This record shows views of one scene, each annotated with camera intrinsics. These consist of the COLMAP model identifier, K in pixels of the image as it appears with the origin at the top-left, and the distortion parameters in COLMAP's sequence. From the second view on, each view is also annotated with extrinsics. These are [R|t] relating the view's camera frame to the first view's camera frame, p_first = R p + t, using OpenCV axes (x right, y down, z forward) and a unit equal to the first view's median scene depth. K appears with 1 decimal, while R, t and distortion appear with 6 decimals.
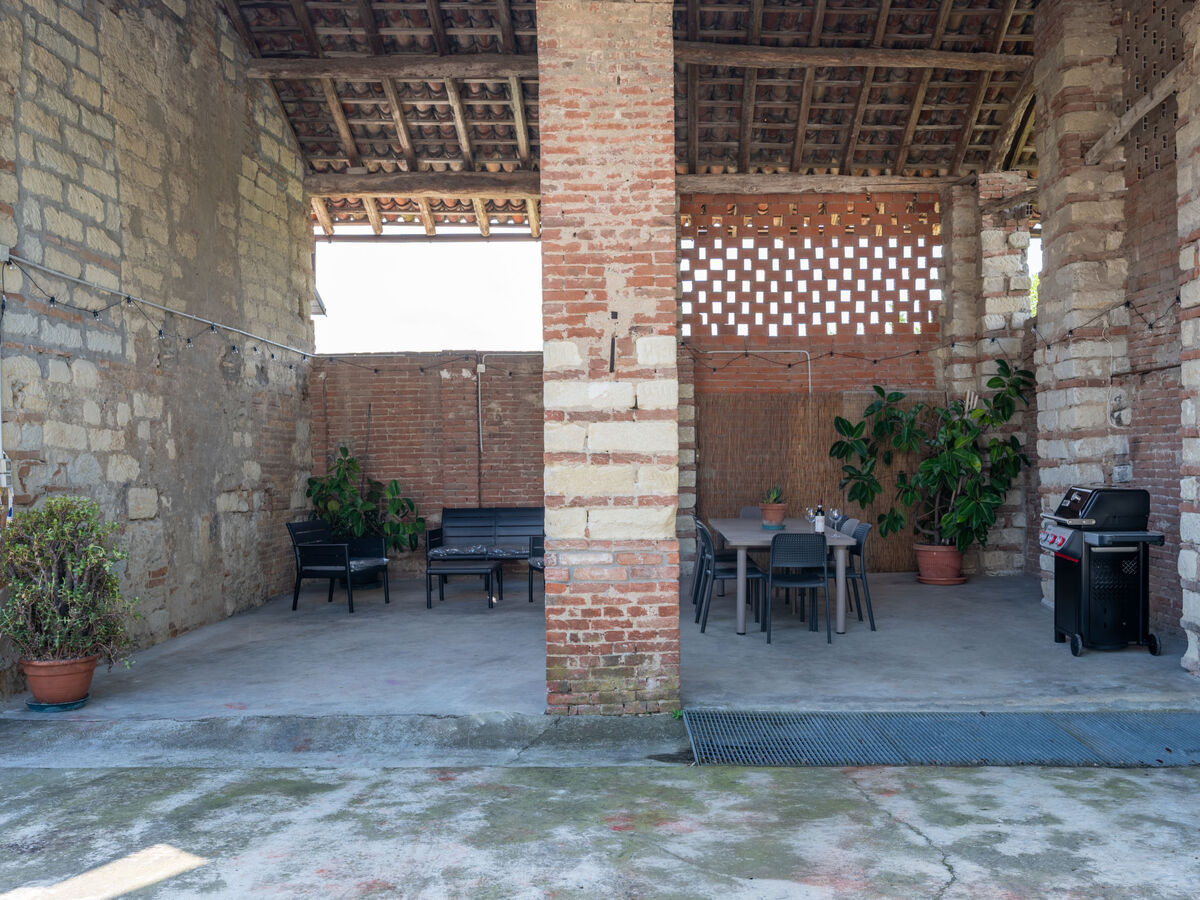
lens RADIAL K [[1303.9, 0, 600.0], [0, 1303.9, 450.0], [0, 0, 1]] dist [0.003202, 0.001066]
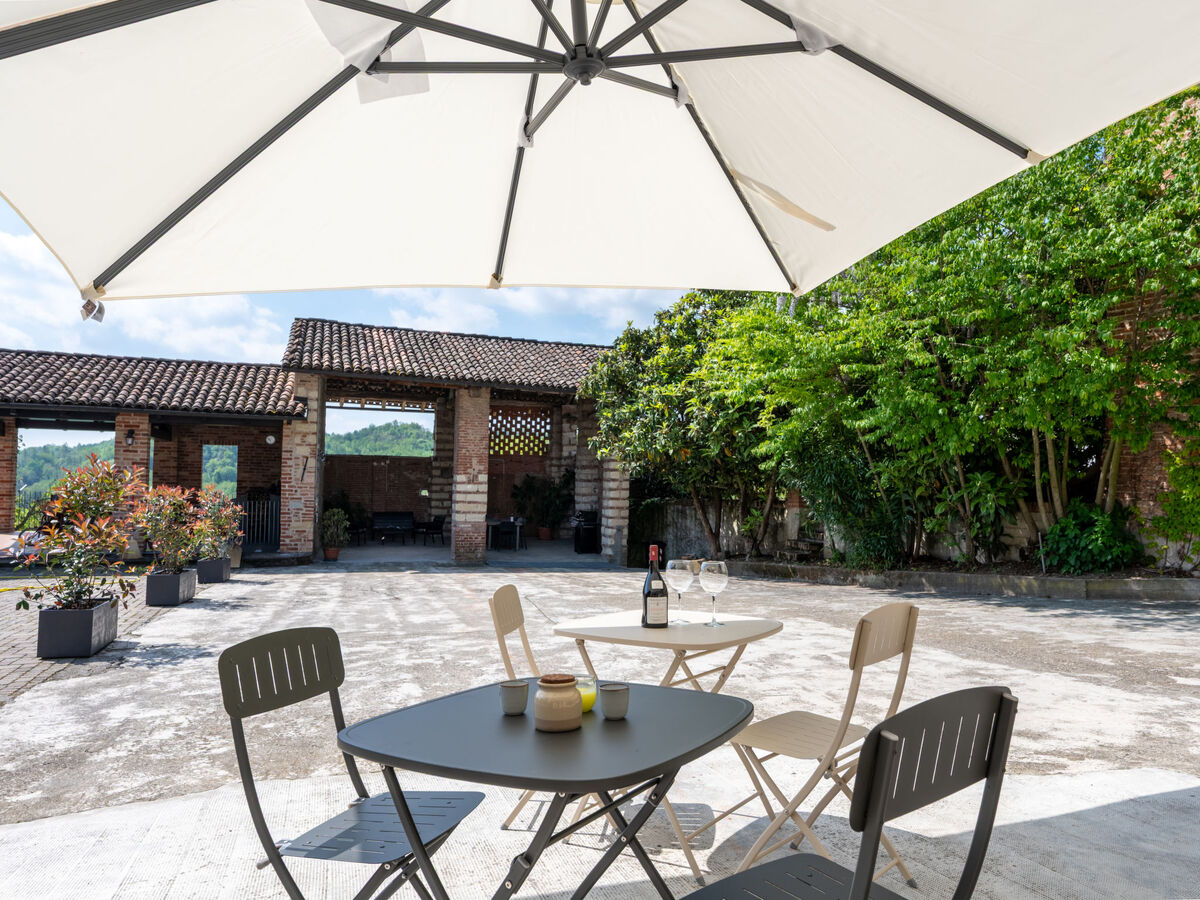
lens RADIAL K [[739.7, 0, 600.0], [0, 739.7, 450.0], [0, 0, 1]] dist [-0.001650, -0.000138]
pose [[0.947258, 0.045694, 0.317197, -0.167861], [-0.032618, 0.998390, -0.046417, -0.030290], [-0.318807, 0.033622, 0.947223, -0.656215]]
